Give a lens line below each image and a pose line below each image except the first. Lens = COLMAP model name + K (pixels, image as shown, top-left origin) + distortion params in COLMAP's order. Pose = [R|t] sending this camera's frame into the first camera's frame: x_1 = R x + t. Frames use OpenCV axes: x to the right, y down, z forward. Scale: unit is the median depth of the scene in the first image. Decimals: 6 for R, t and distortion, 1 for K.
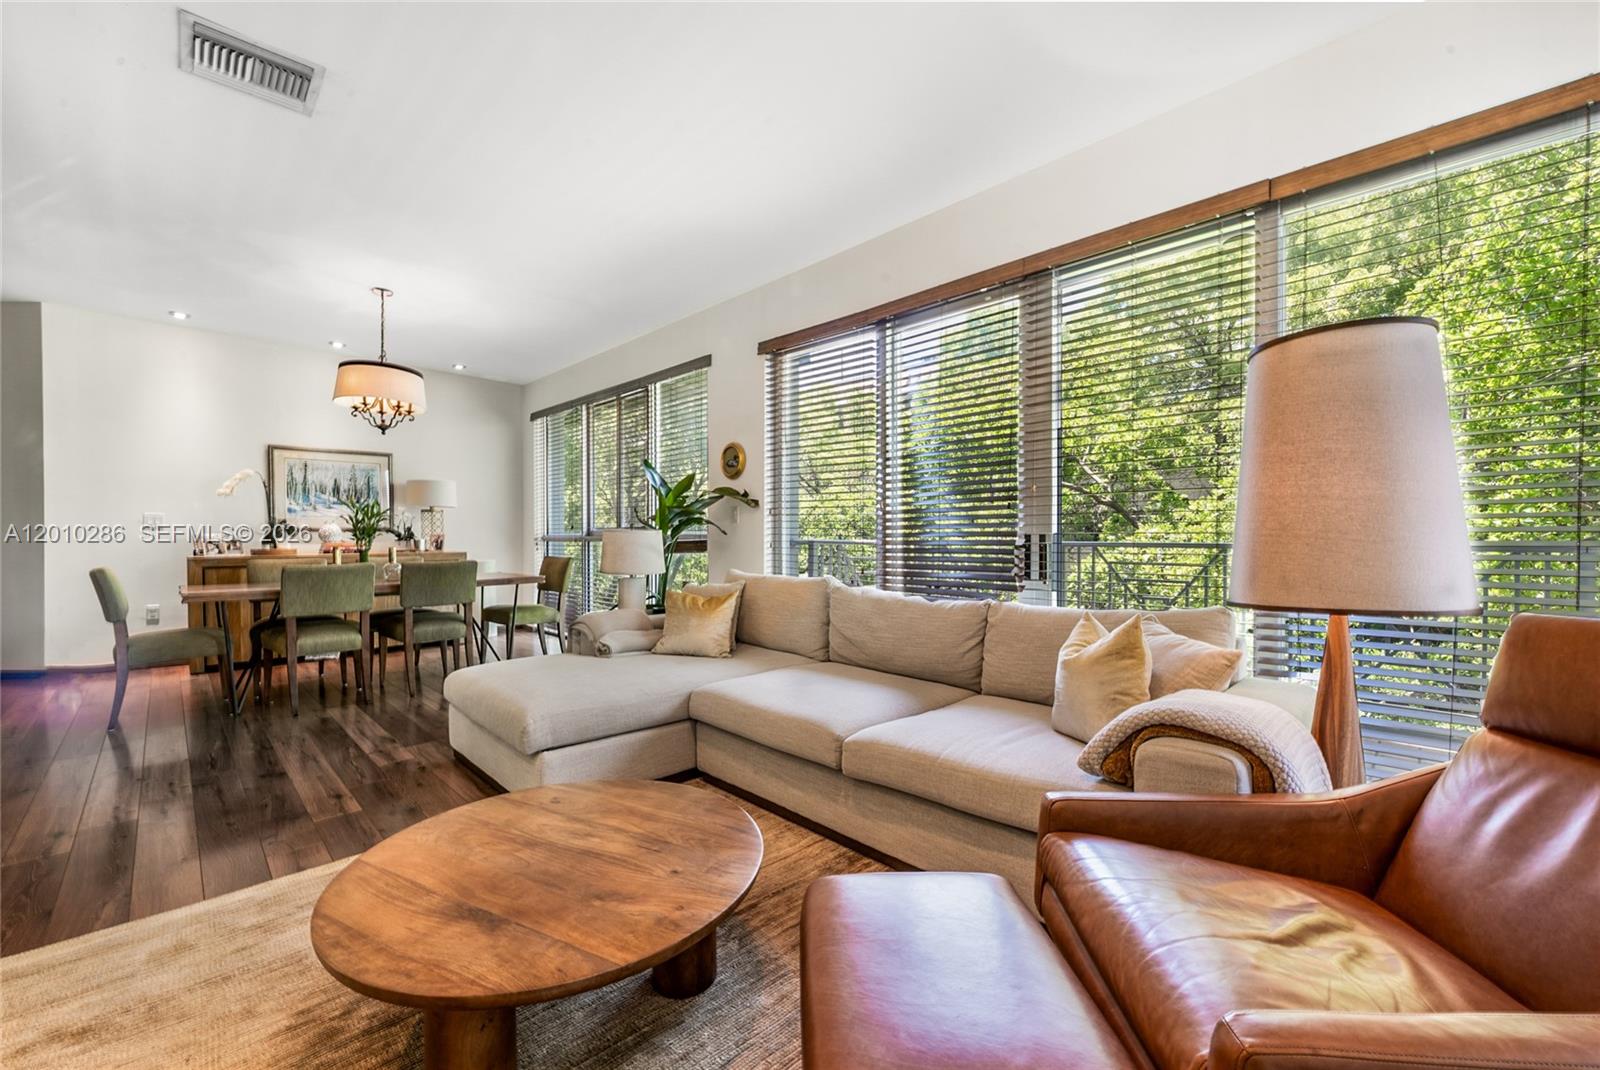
lens RADIAL K [[645.9, 0, 802.9], [0, 645.9, 549.3], [0, 0, 1]] dist [-0.002512, -0.000178]
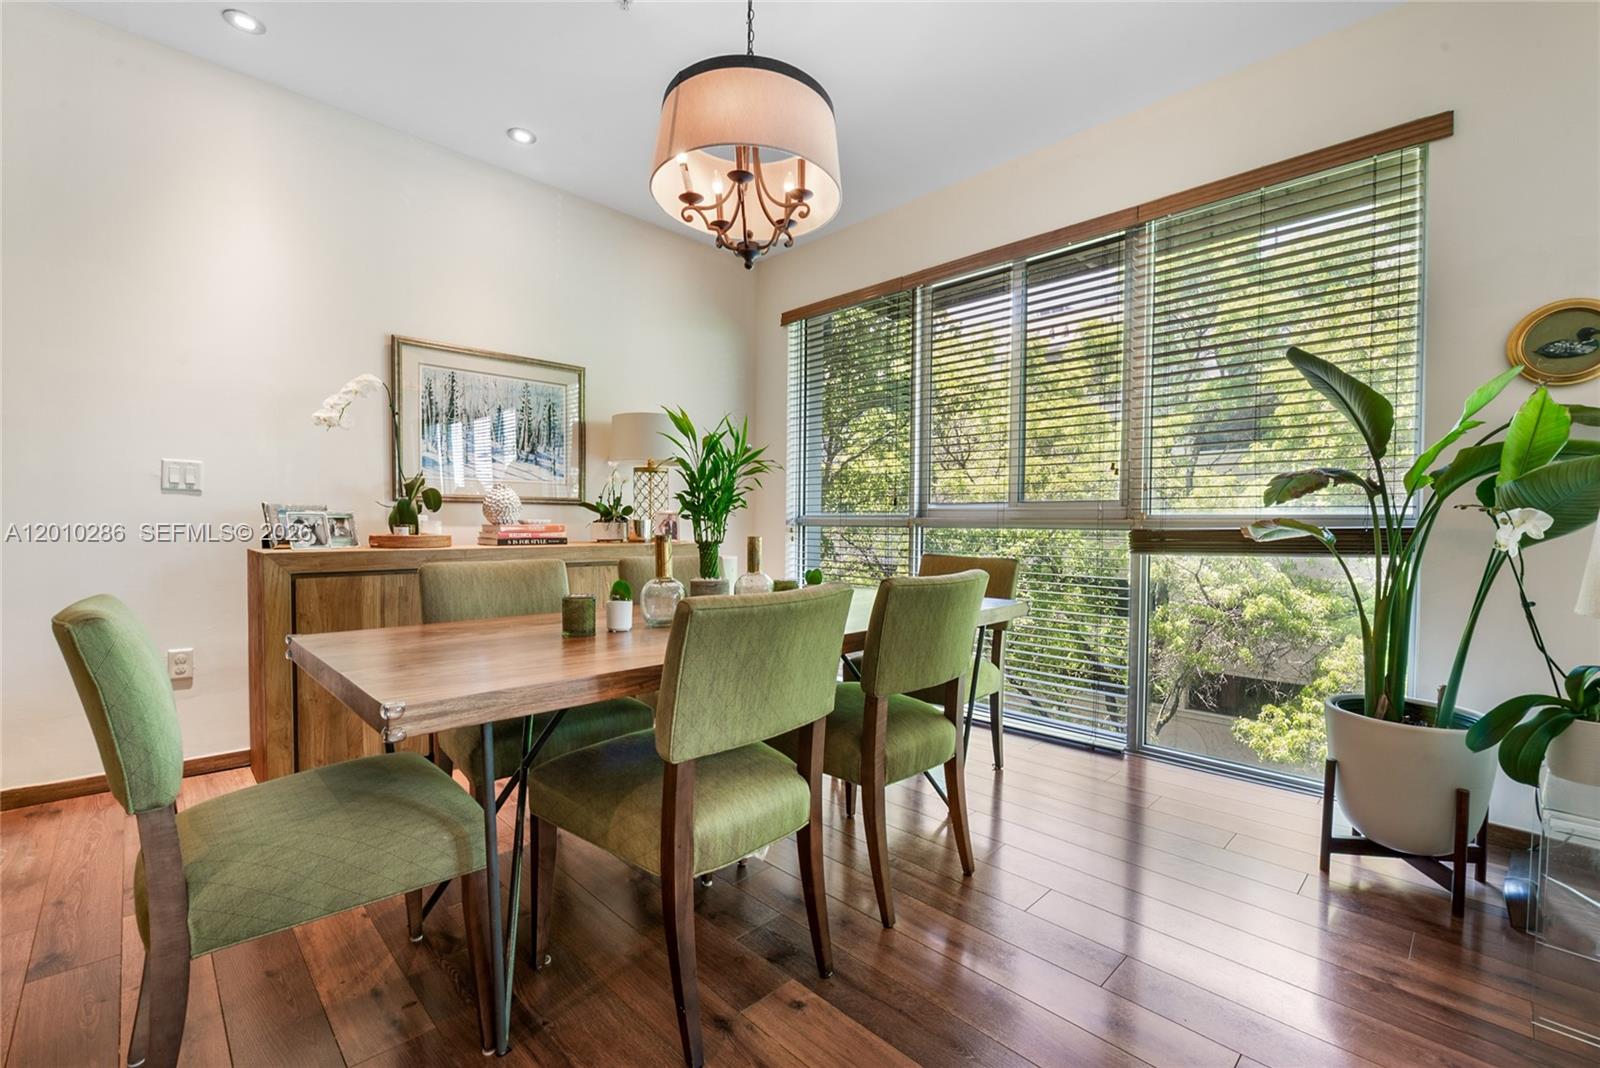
lens RADIAL K [[680.5, 0, 800.0], [0, 680.5, 534.0], [0, 0, 1]] dist [0.002163, -0.000068]
pose [[0.999938, 0.011024, 0.001586, -0.512196], [-0.011023, 0.999939, -0.000960, -0.004217], [-0.001596, 0.000943, 0.999998, 0.460108]]
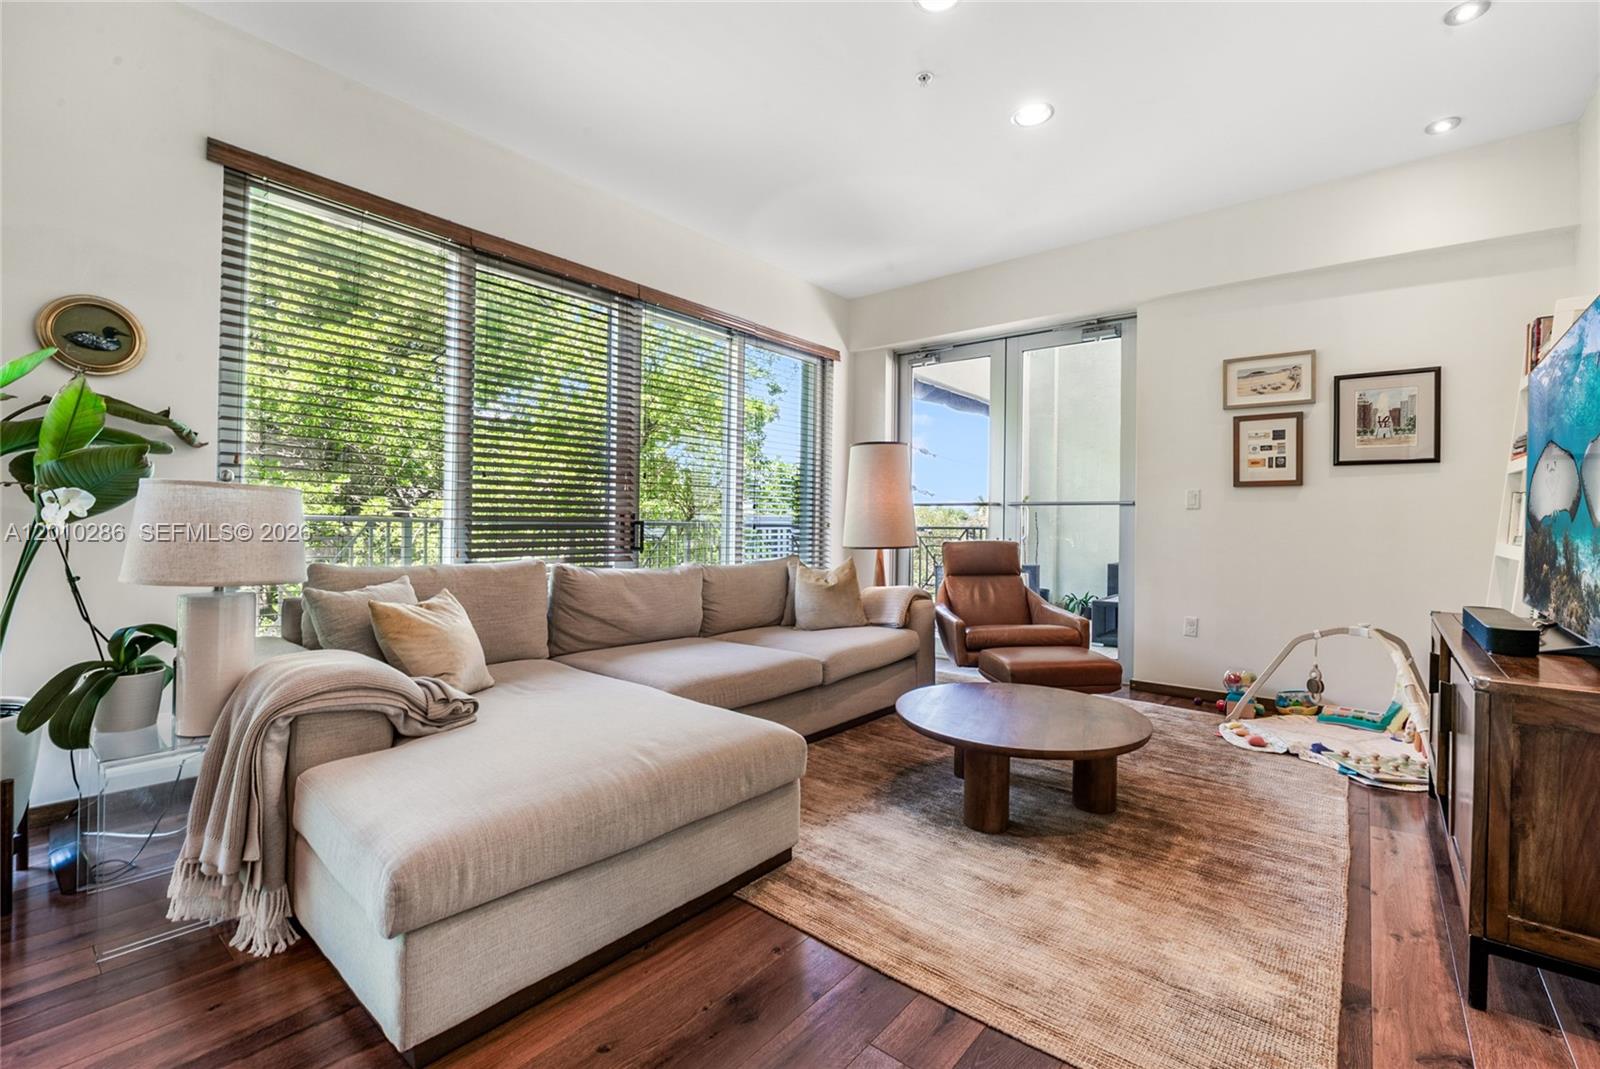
lens RADIAL K [[680.5, 0, 800.0], [0, 680.5, 534.5], [0, 0, 1]] dist [0.002163, -0.000068]
pose [[-0.091110, -0.018430, 0.995670, -0.535808], [0.000866, 0.999827, 0.018586, -0.003327], [-0.995840, 0.002556, -0.091079, 0.453335]]
